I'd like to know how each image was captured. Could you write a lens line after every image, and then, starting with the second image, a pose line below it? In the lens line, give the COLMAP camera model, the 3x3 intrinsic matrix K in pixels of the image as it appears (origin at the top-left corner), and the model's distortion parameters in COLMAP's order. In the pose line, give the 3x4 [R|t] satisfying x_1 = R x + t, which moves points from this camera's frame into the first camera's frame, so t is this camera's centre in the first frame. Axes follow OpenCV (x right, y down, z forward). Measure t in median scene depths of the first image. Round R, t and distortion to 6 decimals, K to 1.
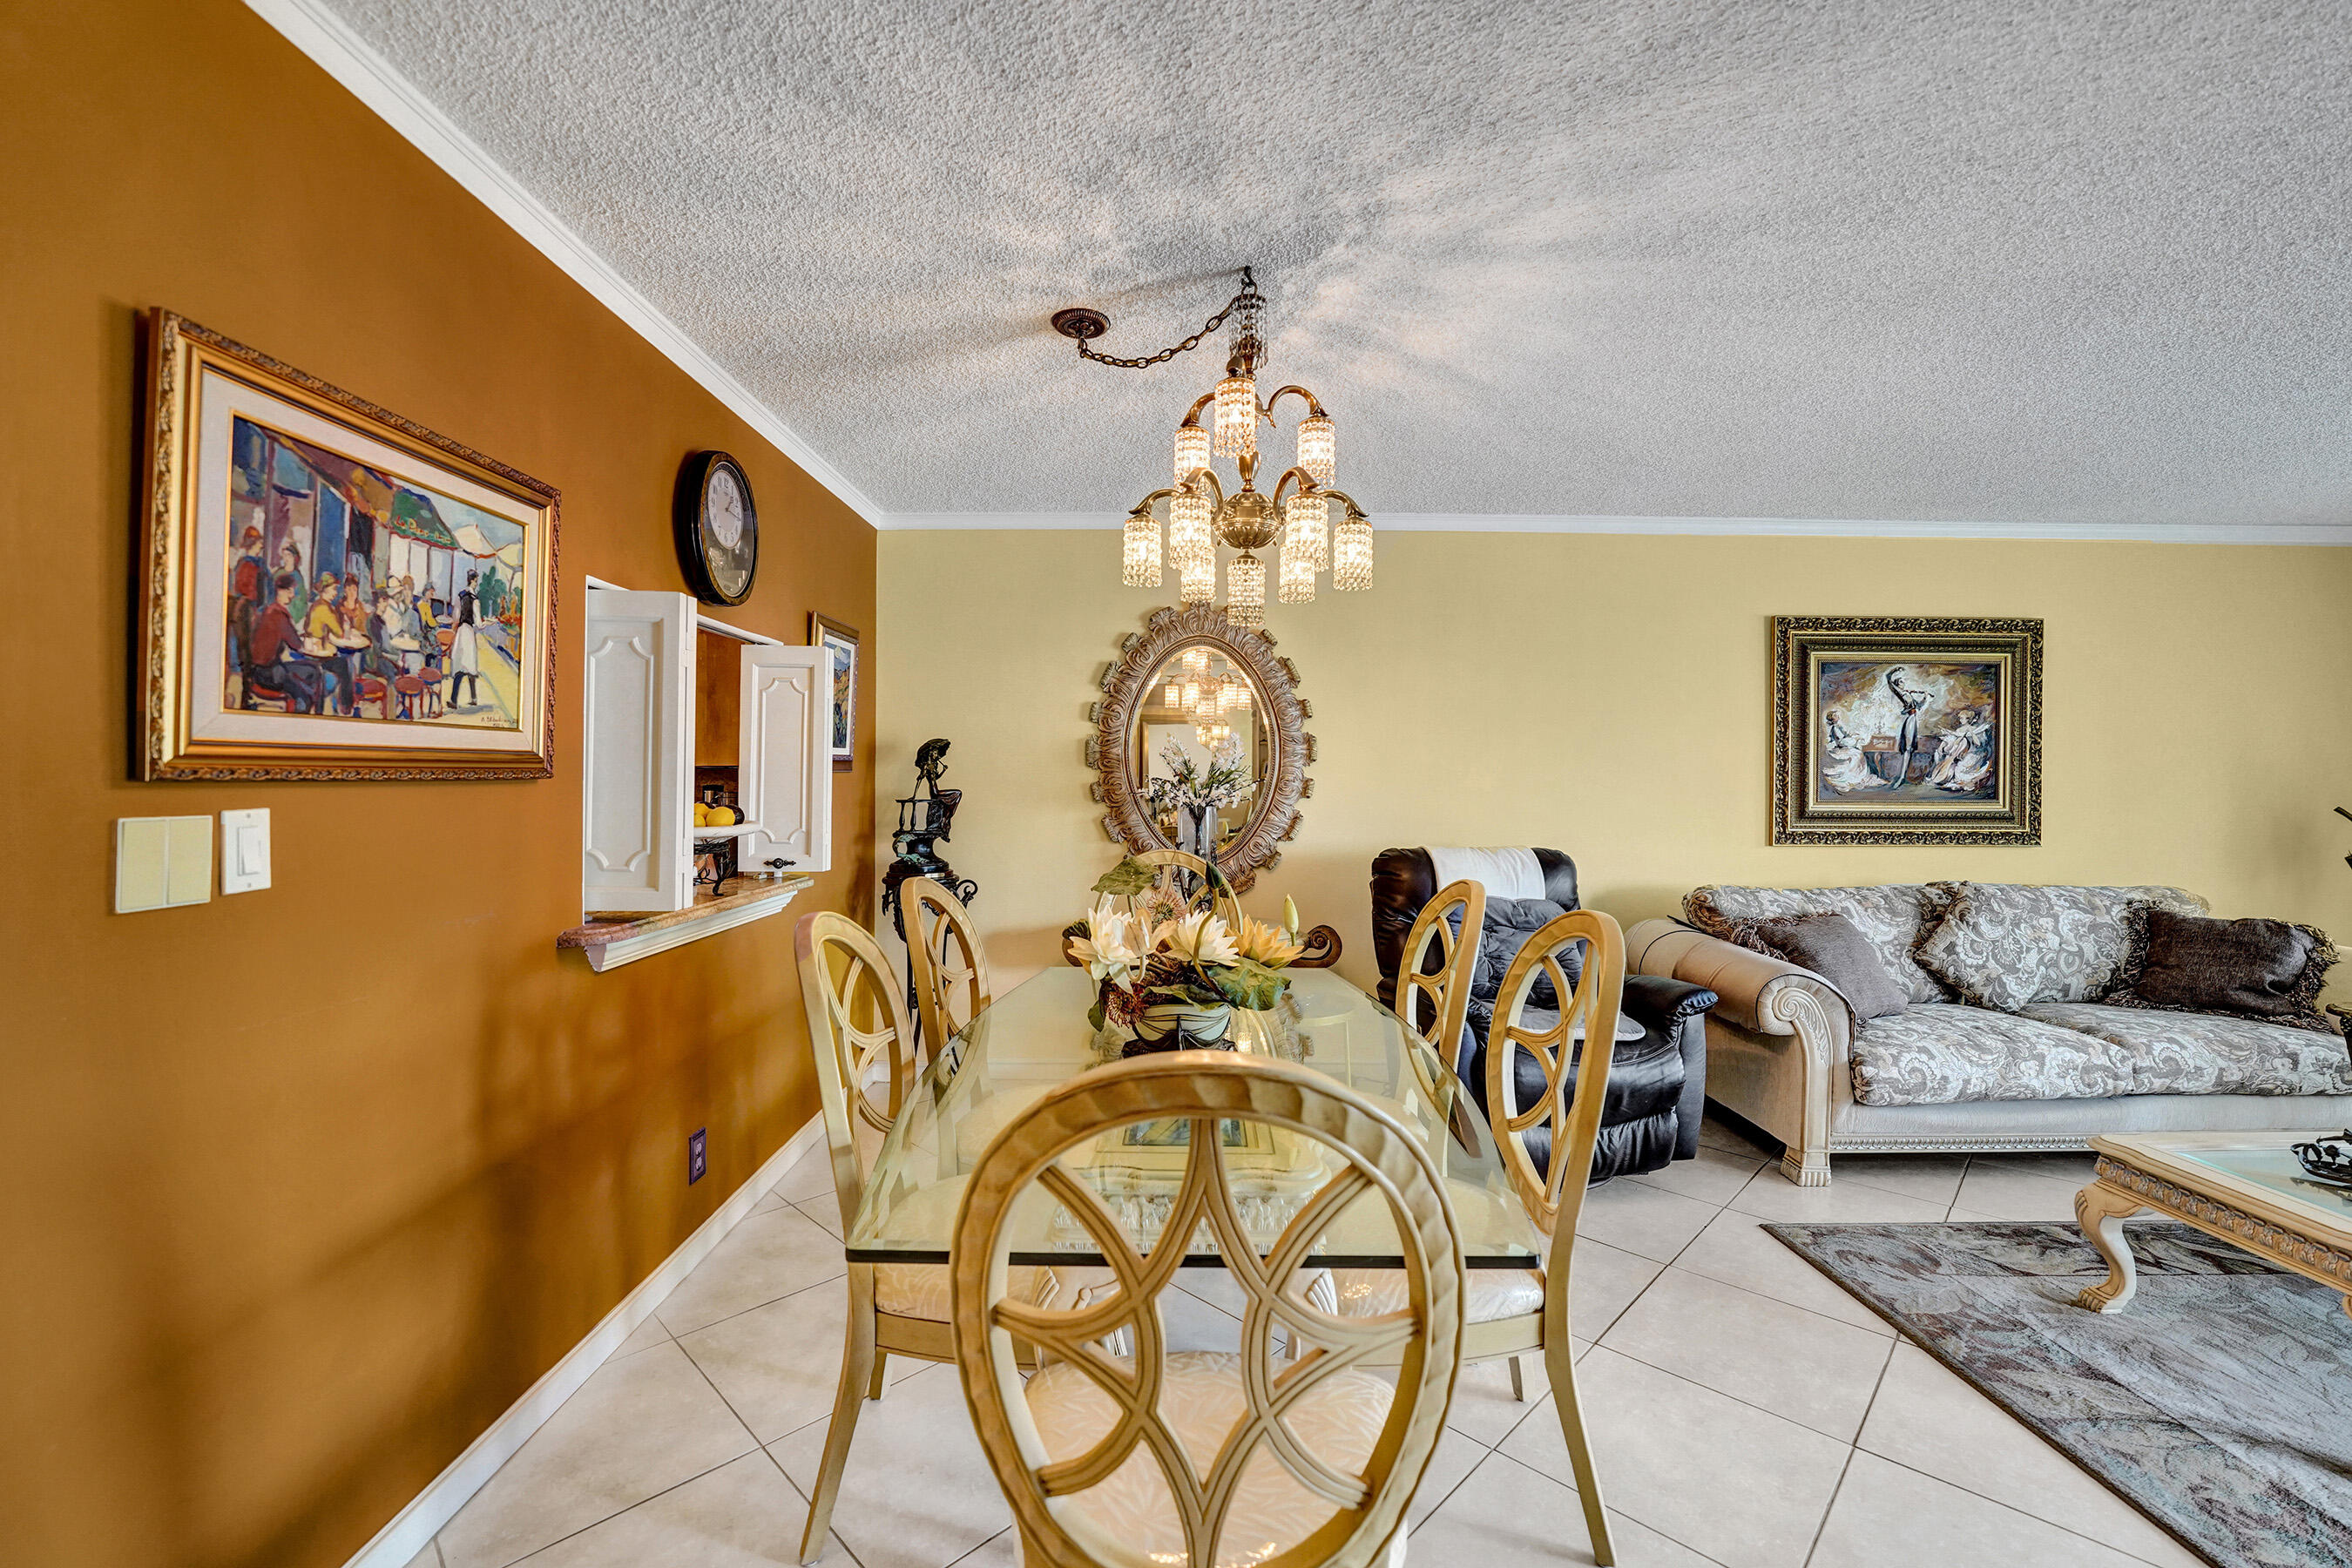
lens RADIAL K [[965.4, 0, 1173.0], [0, 965.4, 776.1], [0, 0, 1]] dist [-0.025484, 0.000348]
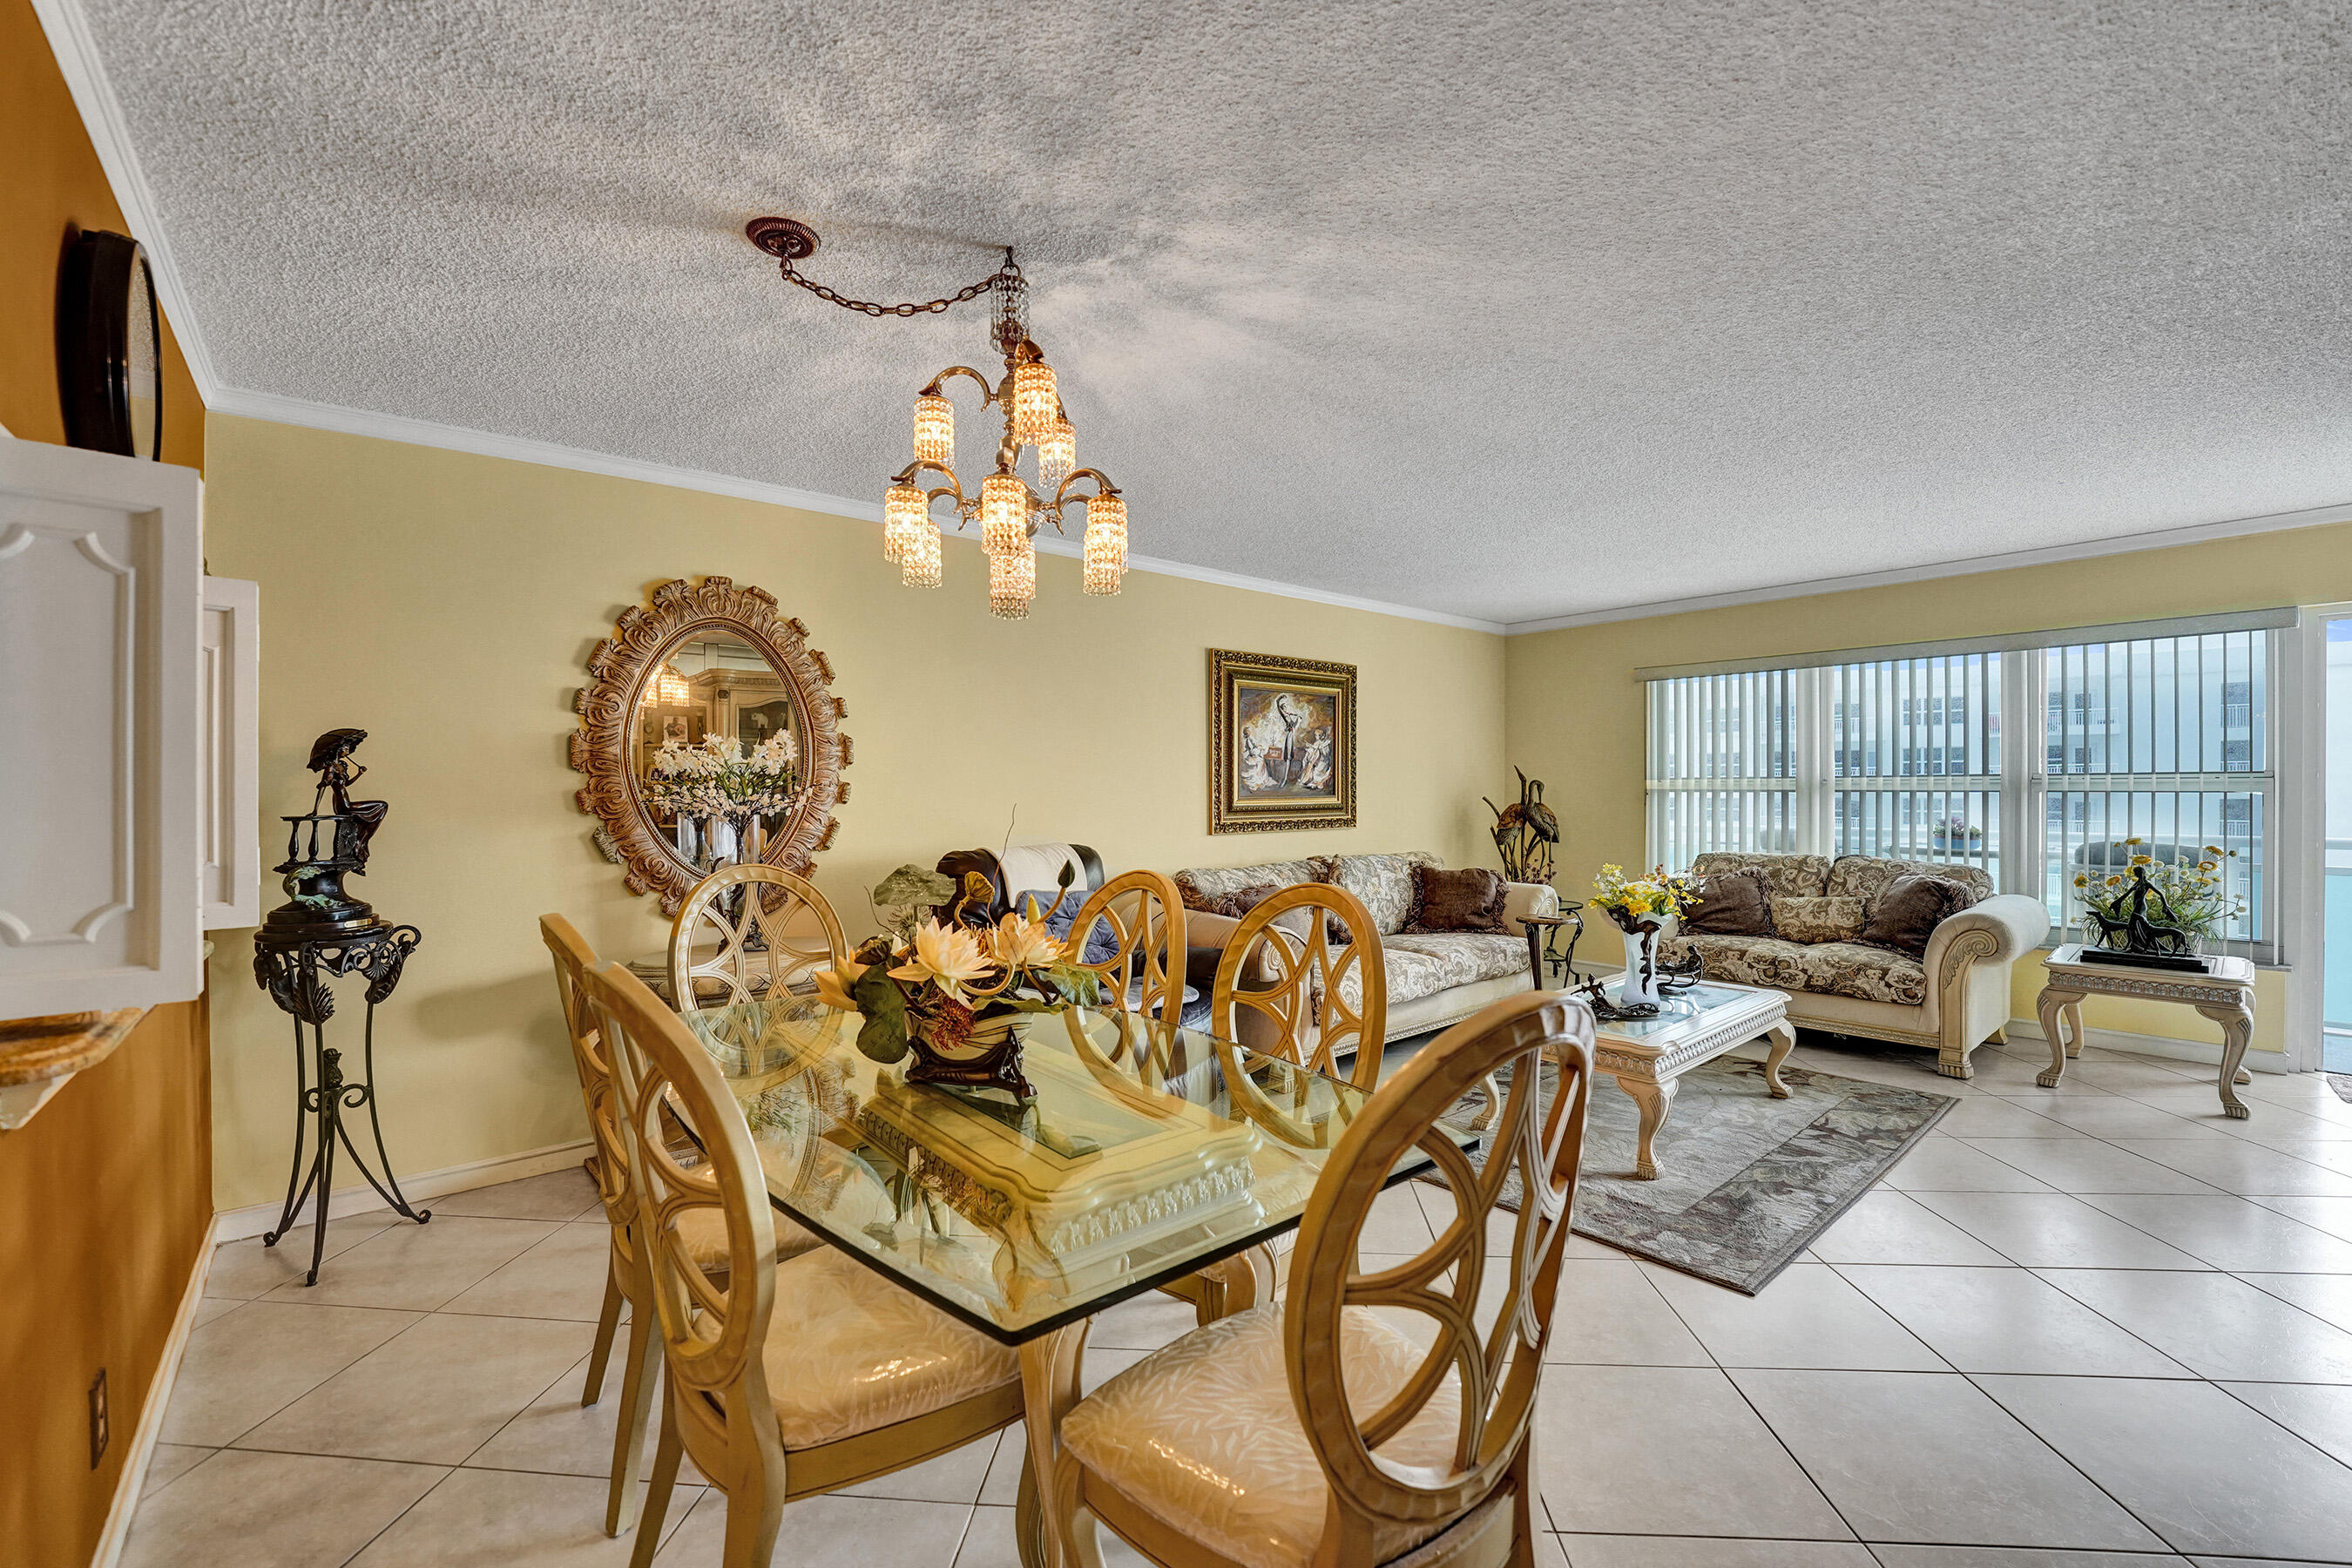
lens RADIAL K [[974.2, 0, 1167.7], [0, 974.2, 794.6], [0, 0, 1]] dist [-0.035884, 0.006333]
pose [[0.760855, -0.013793, 0.648775, -0.231812], [0.007797, 0.999896, 0.012115, 0.005187], [-0.648875, -0.004159, 0.760884, 0.082797]]
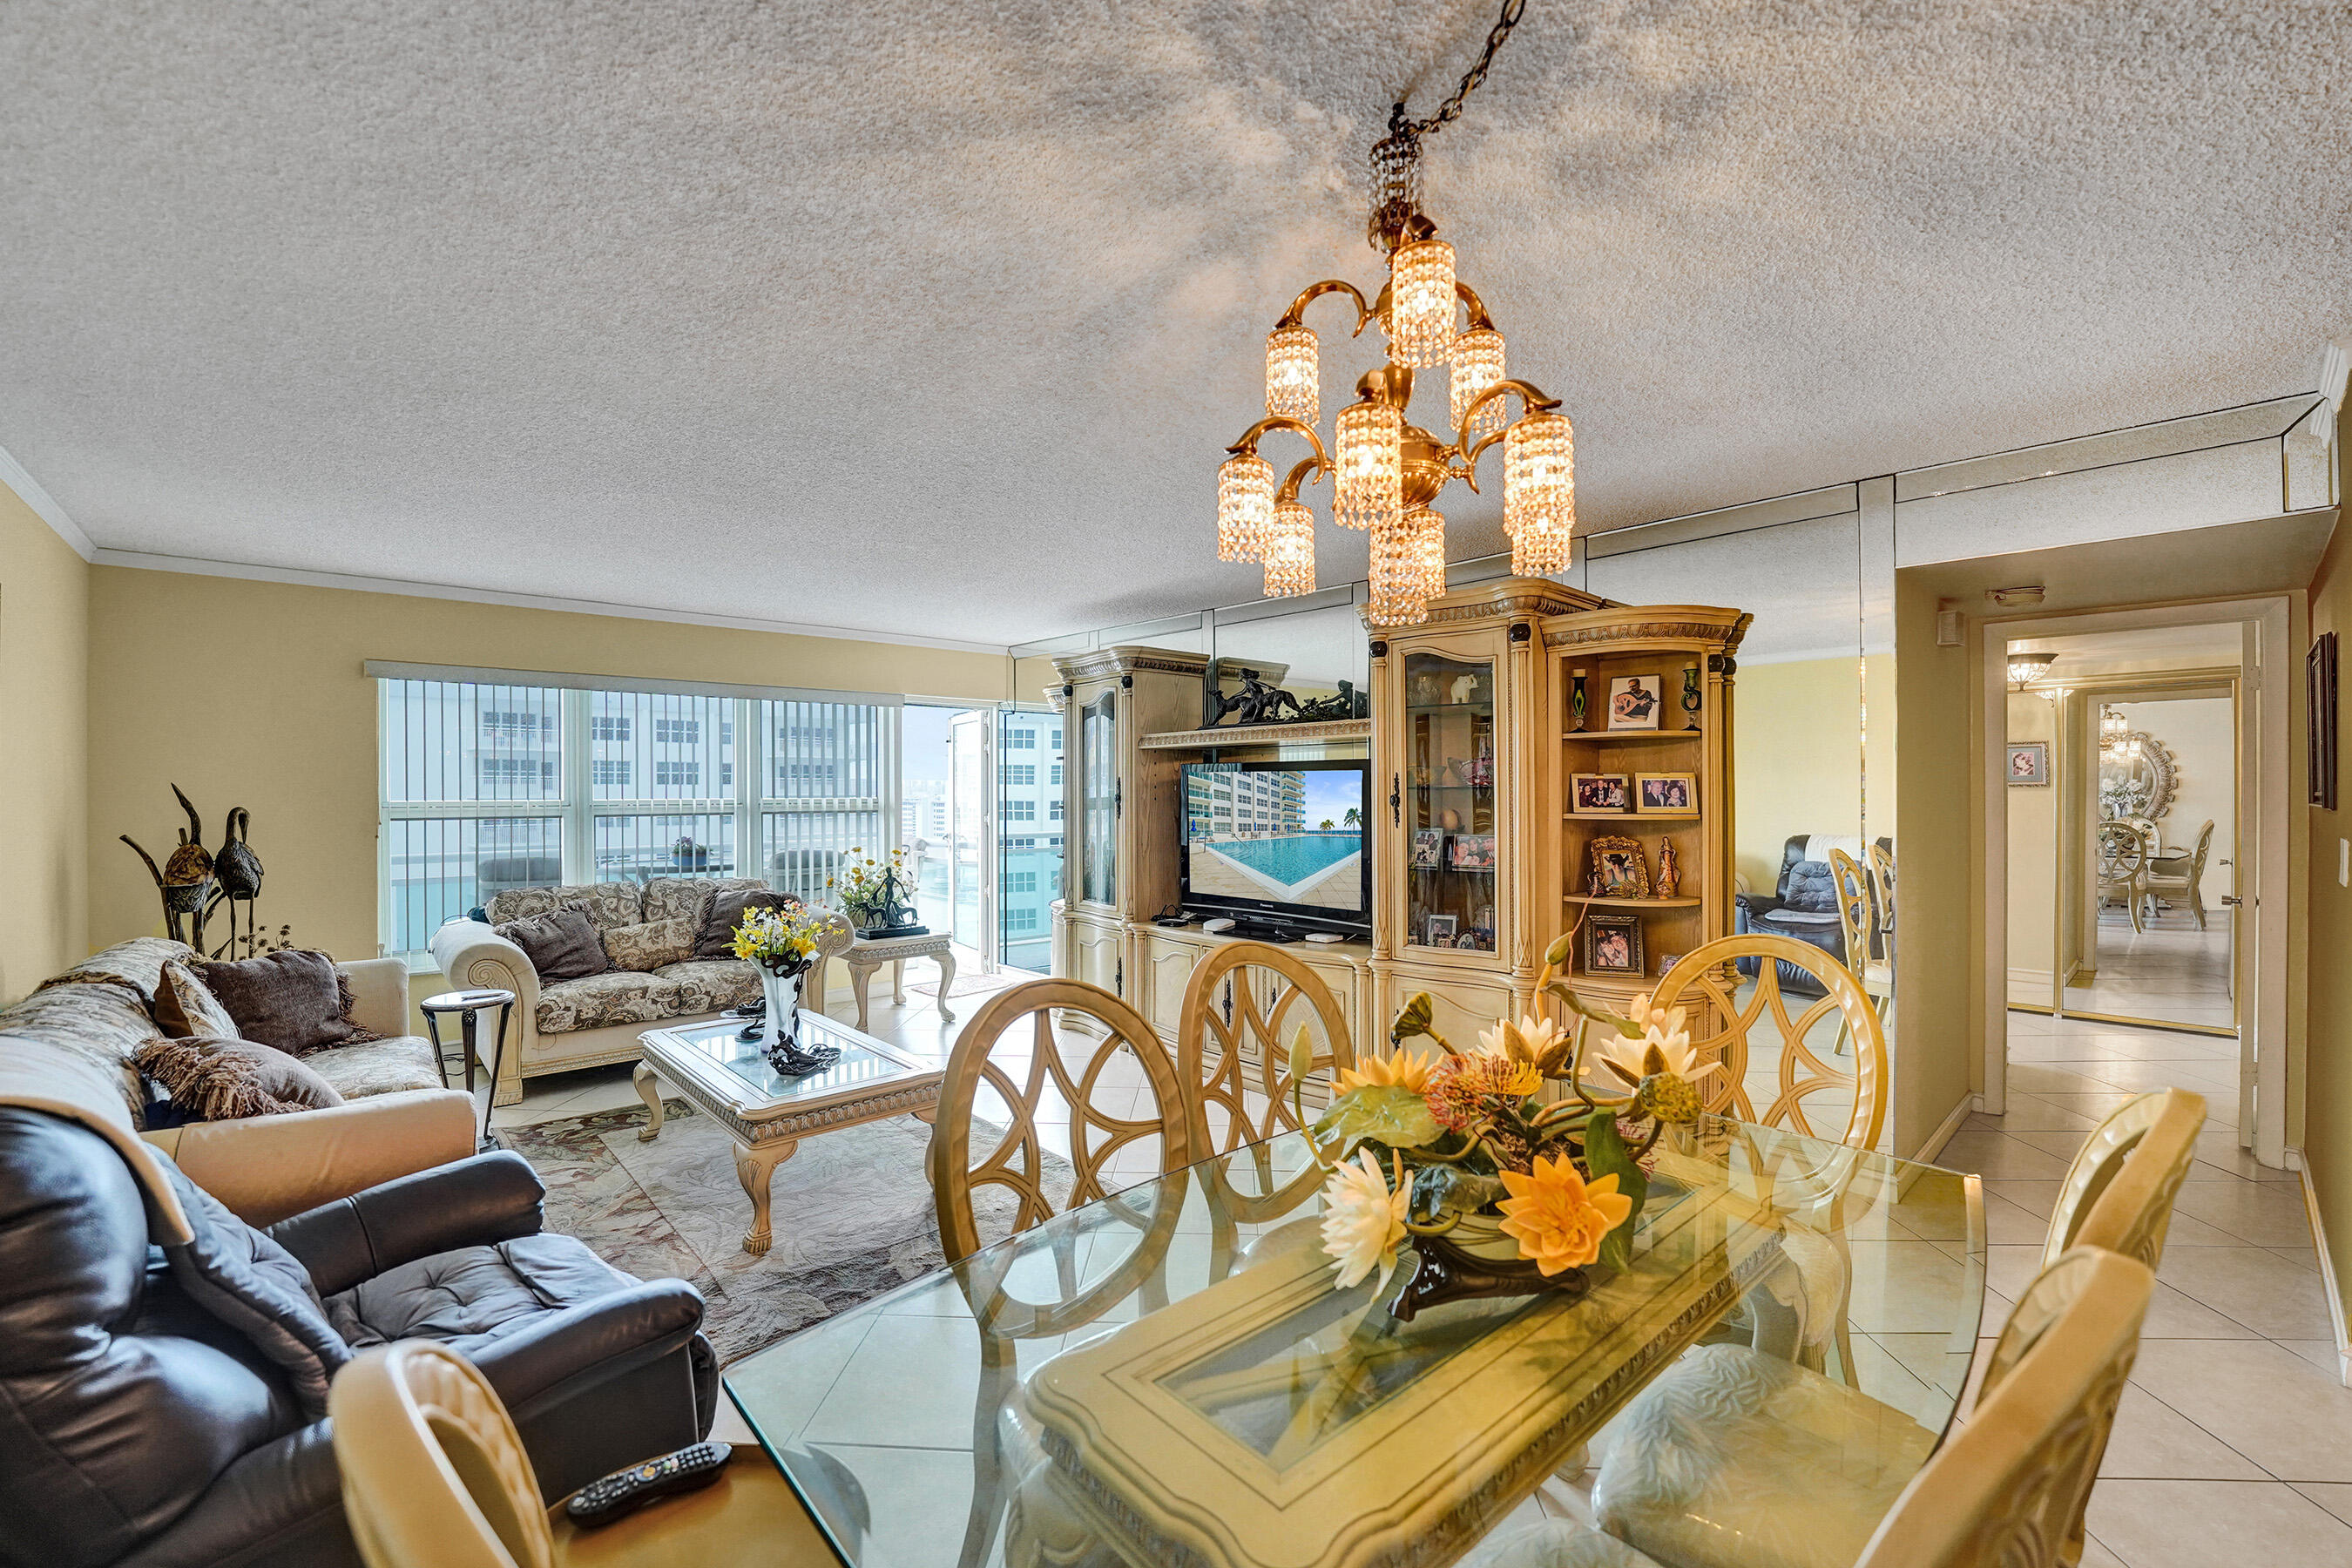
lens RADIAL K [[965.4, 0, 1173.0], [0, 965.4, 776.1], [0, 0, 1]] dist [-0.025484, 0.000348]
pose [[-0.664556, 0.006921, 0.747206, -0.172019], [-0.003086, 0.999923, -0.012006, -0.019608], [-0.747232, -0.010284, -0.664484, 0.836917]]
